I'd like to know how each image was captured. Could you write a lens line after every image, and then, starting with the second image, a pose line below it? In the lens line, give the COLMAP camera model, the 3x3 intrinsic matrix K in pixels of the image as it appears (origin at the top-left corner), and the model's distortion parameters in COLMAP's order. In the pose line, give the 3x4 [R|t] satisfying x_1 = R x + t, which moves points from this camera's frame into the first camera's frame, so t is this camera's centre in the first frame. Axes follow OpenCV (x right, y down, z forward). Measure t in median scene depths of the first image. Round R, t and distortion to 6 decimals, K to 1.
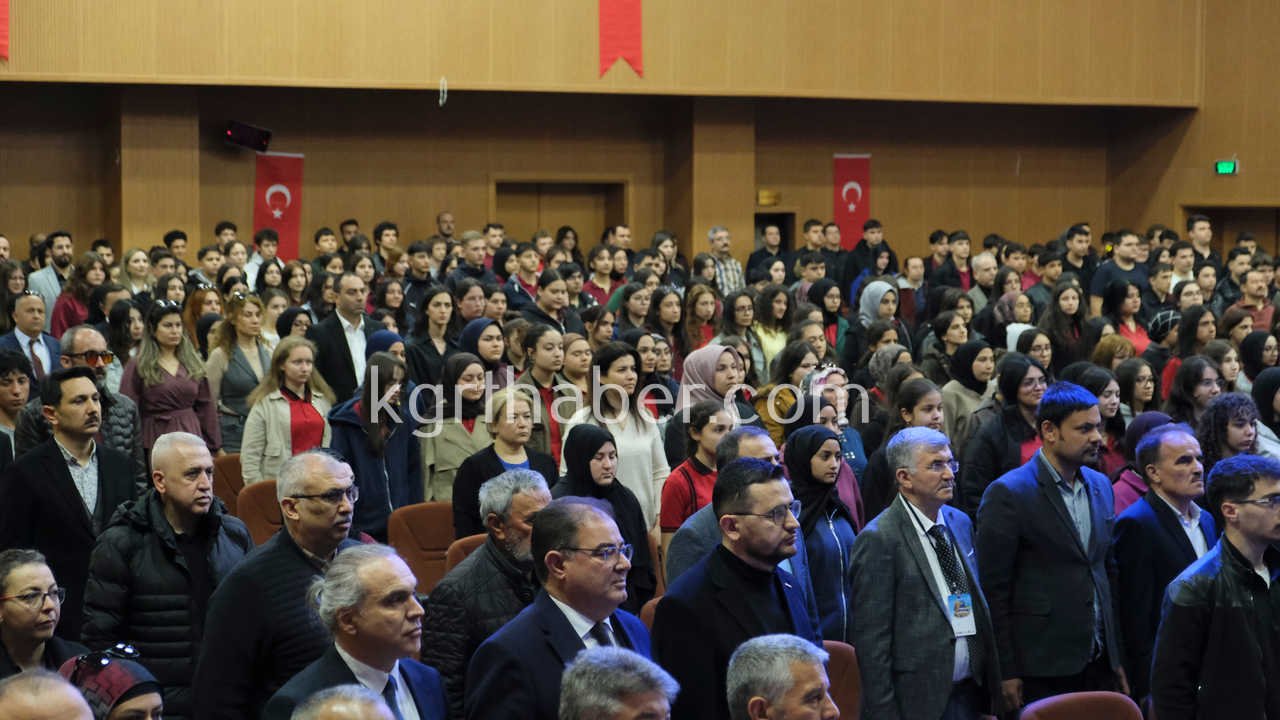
lens RADIAL K [[2589.4, 0, 640.0], [0, 2589.4, 360.0], [0, 0, 1]] dist [0.070014, 0.193227]
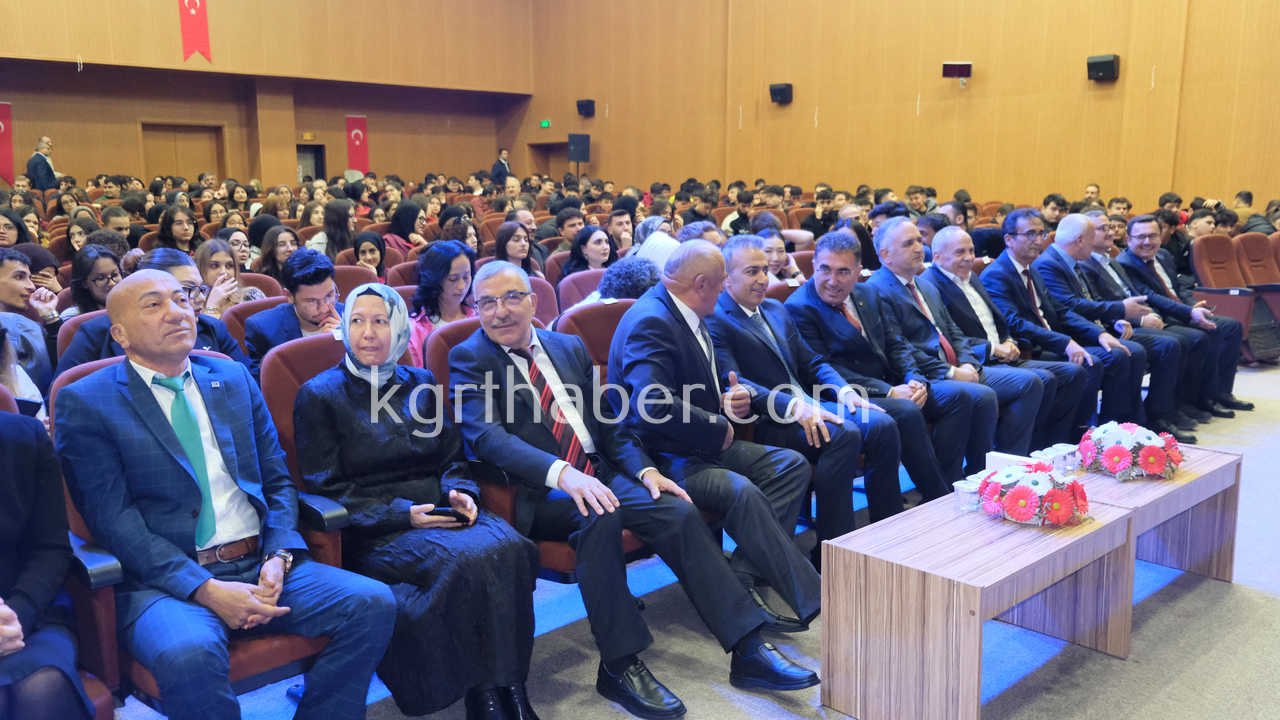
lens RADIAL K [[1046.0, 0, 633.2], [0, 1046.0, 361.5], [0, 0, 1]] dist [-0.008299, -0.003873]
pose [[0.979663, -0.038394, 0.196943, 0.189941], [0.018031, 0.994396, 0.104168, 0.041503], [-0.199838, -0.098498, 0.974865, 0.261467]]
